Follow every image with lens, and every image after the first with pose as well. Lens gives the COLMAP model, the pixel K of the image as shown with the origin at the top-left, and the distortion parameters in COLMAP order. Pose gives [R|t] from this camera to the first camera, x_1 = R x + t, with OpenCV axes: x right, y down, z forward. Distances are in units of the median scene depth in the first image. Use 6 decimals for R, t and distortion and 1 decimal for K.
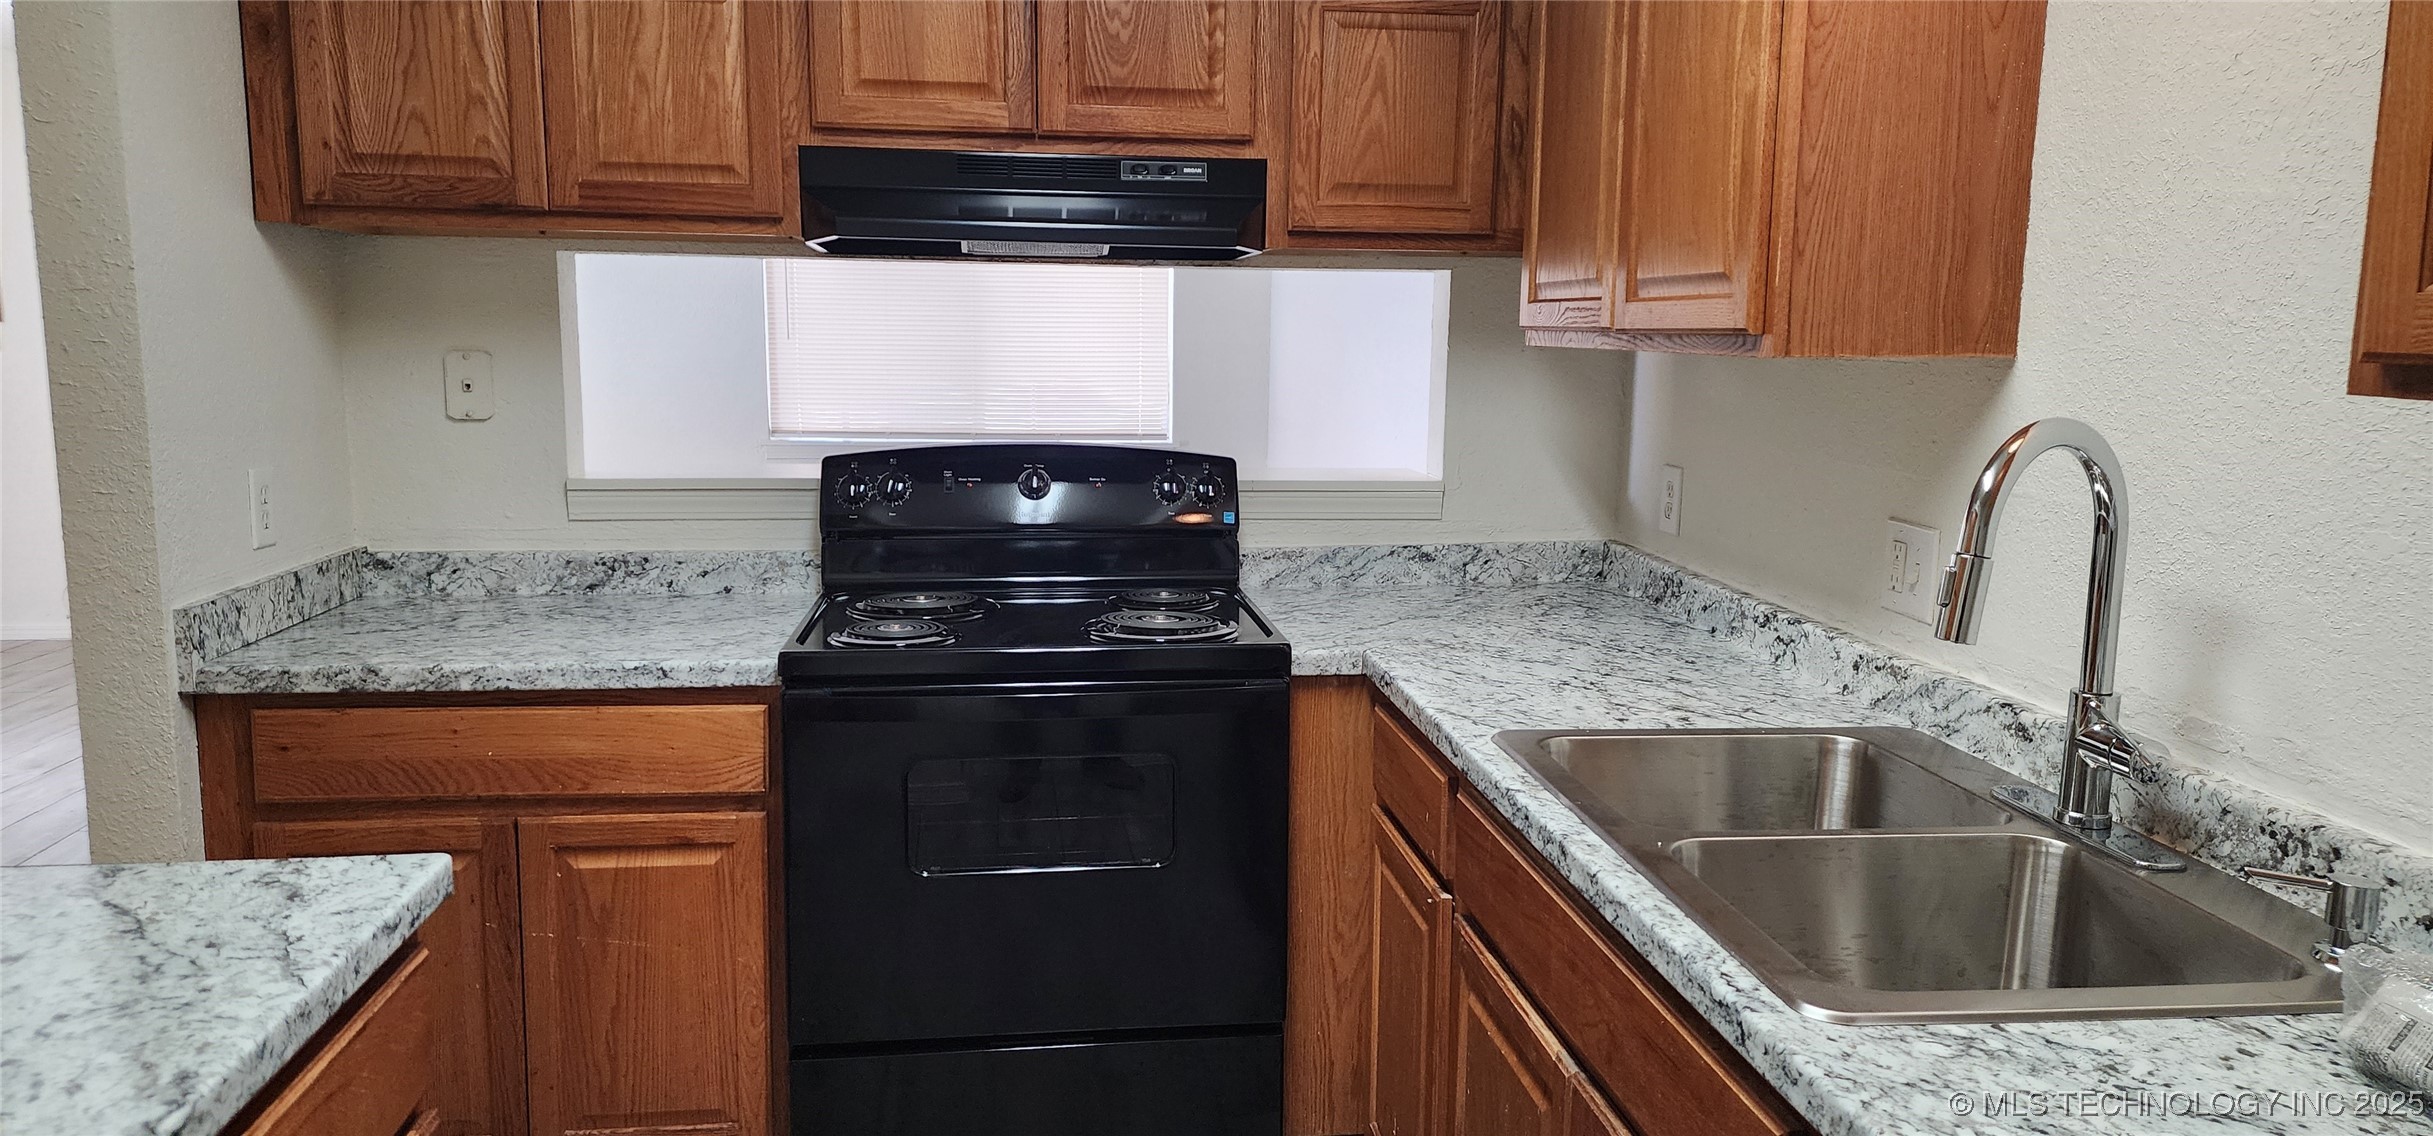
lens RADIAL K [[1599.1, 0, 1210.9], [0, 1599.1, 550.3], [0, 0, 1]] dist [0.069933, -0.073680]
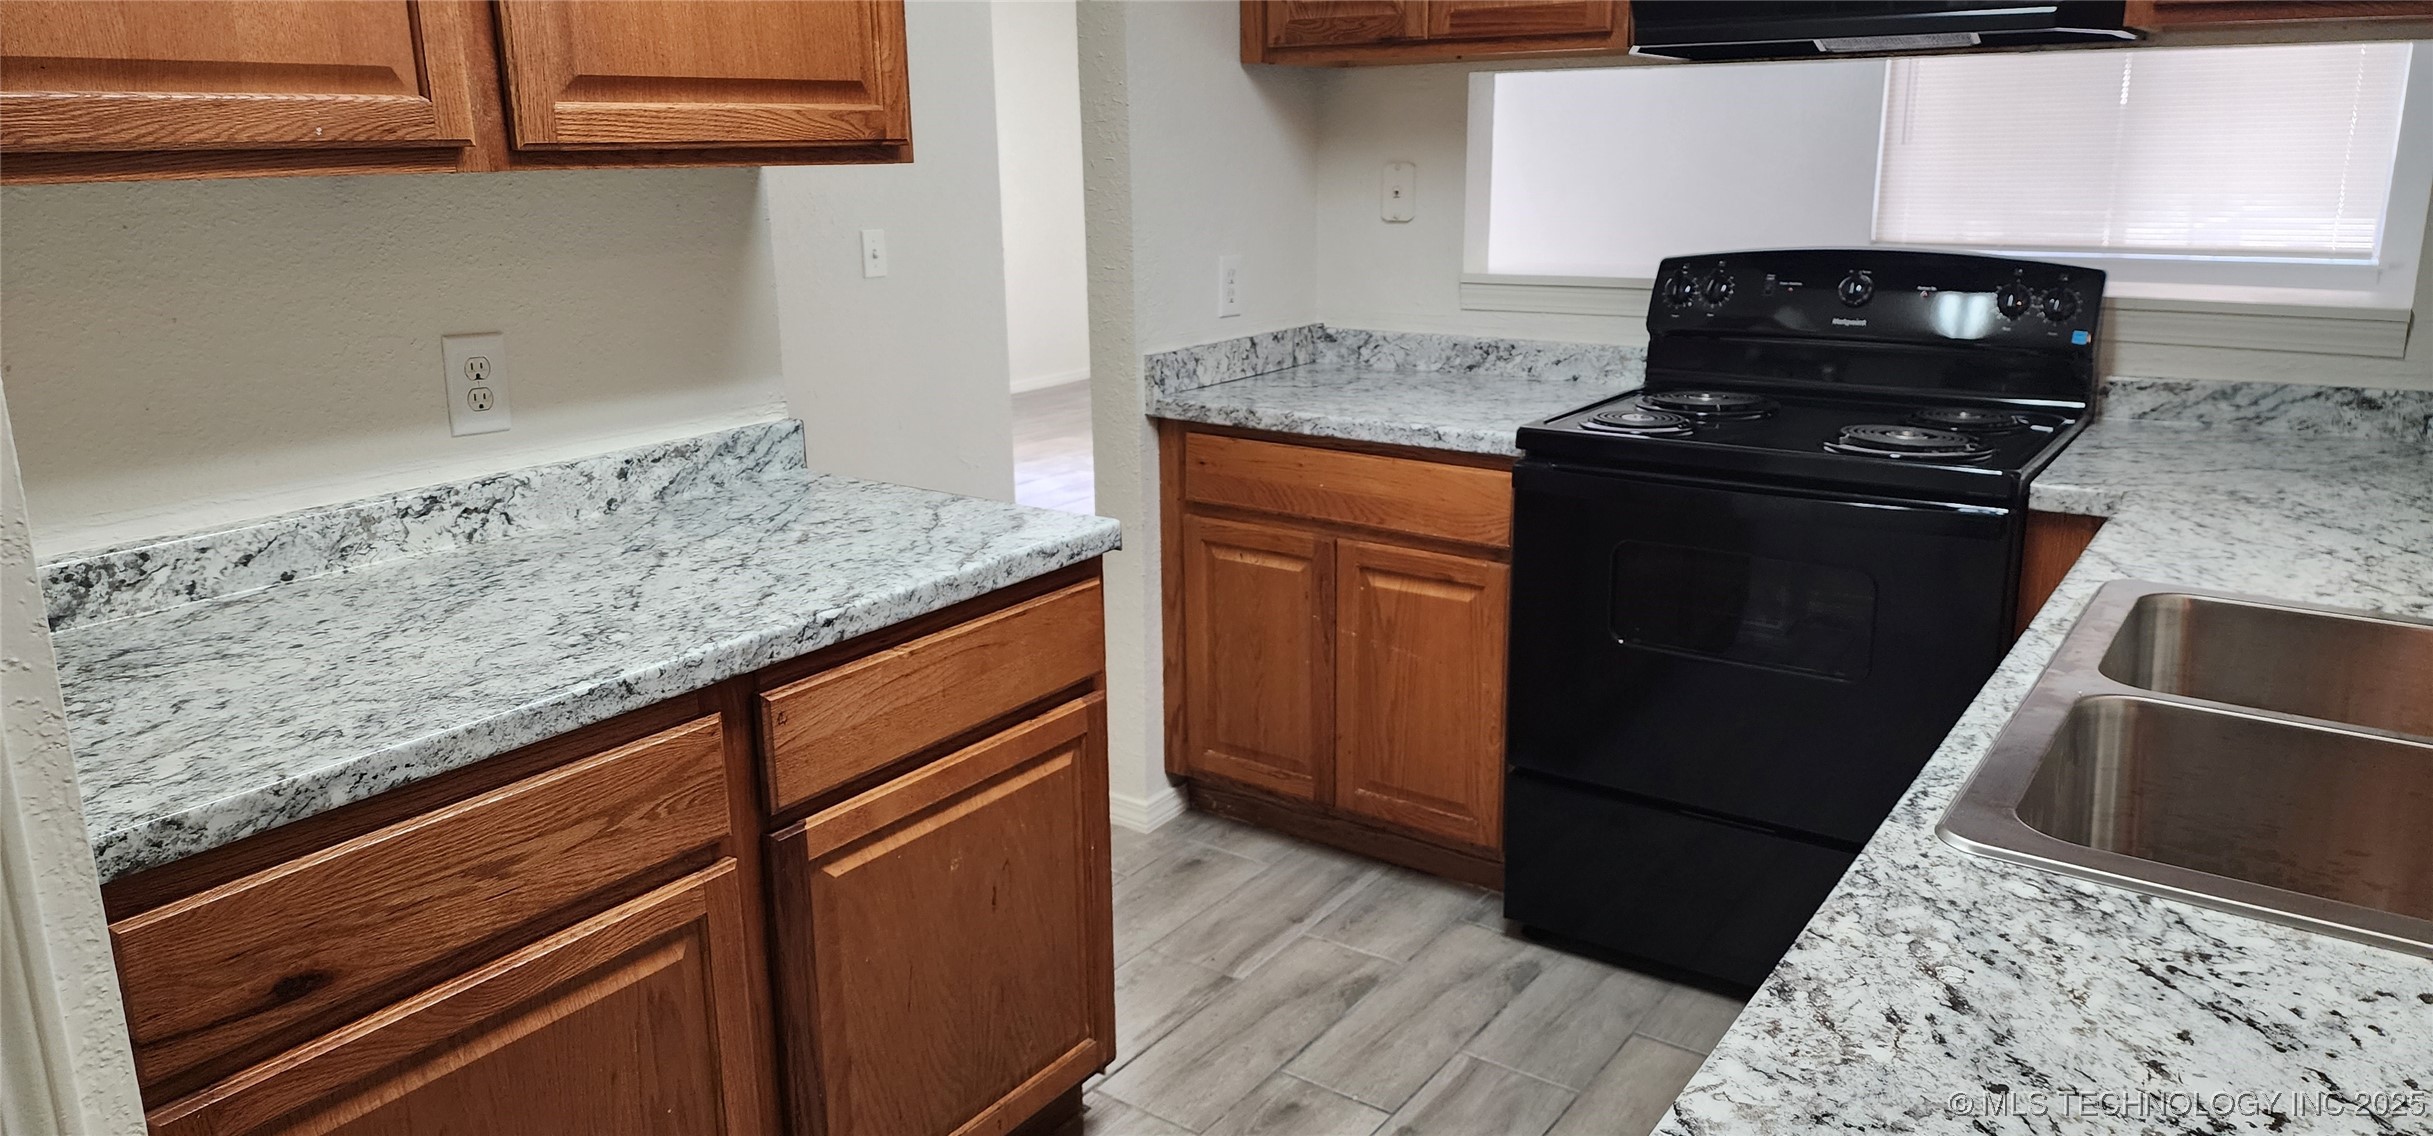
lens RADIAL K [[1599.1, 0, 1210.9], [0, 1599.1, 550.3], [0, 0, 1]] dist [0.069933, -0.073680]
pose [[0.746494, 0.145707, -0.649243, 0.310582], [-0.070891, 0.987592, 0.140130, 0.004885], [0.661605, -0.058581, 0.747561, -0.007849]]
